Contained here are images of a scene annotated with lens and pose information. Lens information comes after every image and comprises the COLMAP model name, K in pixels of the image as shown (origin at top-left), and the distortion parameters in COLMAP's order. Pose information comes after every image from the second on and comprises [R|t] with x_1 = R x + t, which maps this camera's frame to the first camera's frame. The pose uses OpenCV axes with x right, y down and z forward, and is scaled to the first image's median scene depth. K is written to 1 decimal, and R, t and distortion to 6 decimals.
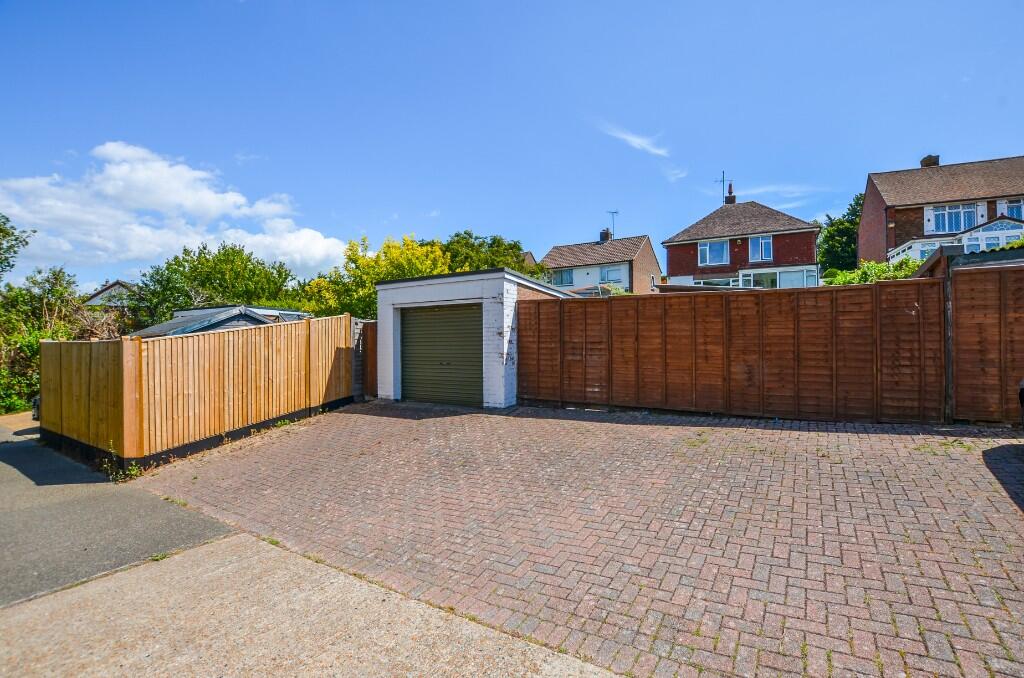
lens RADIAL K [[445.1, 0, 512.0], [0, 445.1, 339.0], [0, 0, 1]] dist [-0.037103, 0.000392]
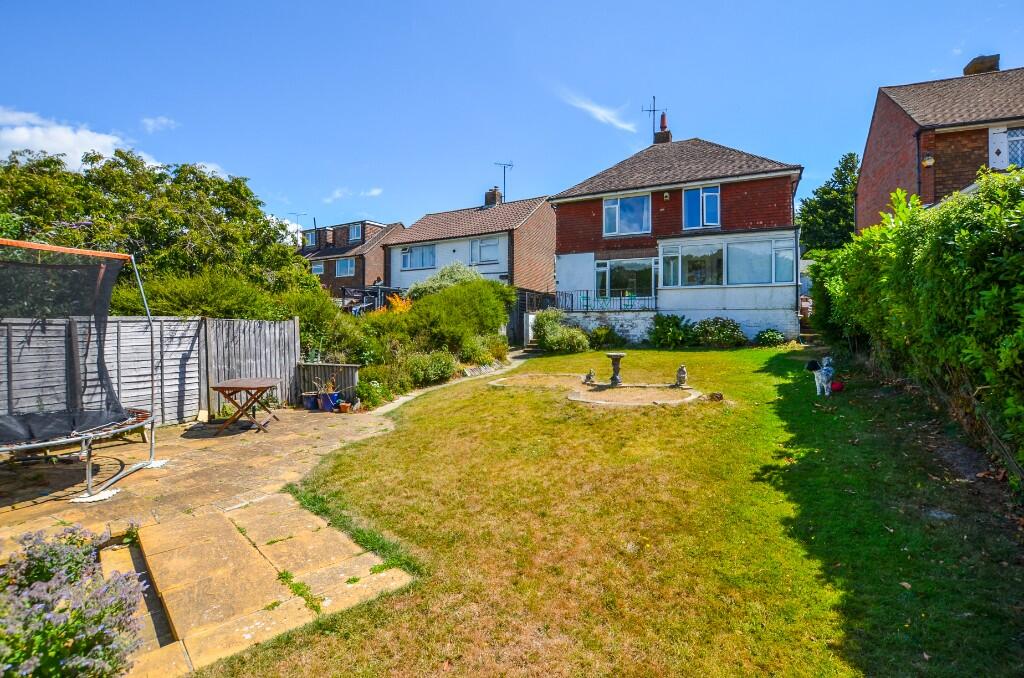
lens RADIAL K [[445.1, 0, 512.0], [0, 445.1, 339.0], [0, 0, 1]] dist [-0.037103, 0.000392]
pose [[0.999122, 0.006891, 0.041331, 0.273635], [-0.007965, 0.999634, 0.025868, -0.040111], [-0.041138, -0.026175, 0.998811, 0.393638]]
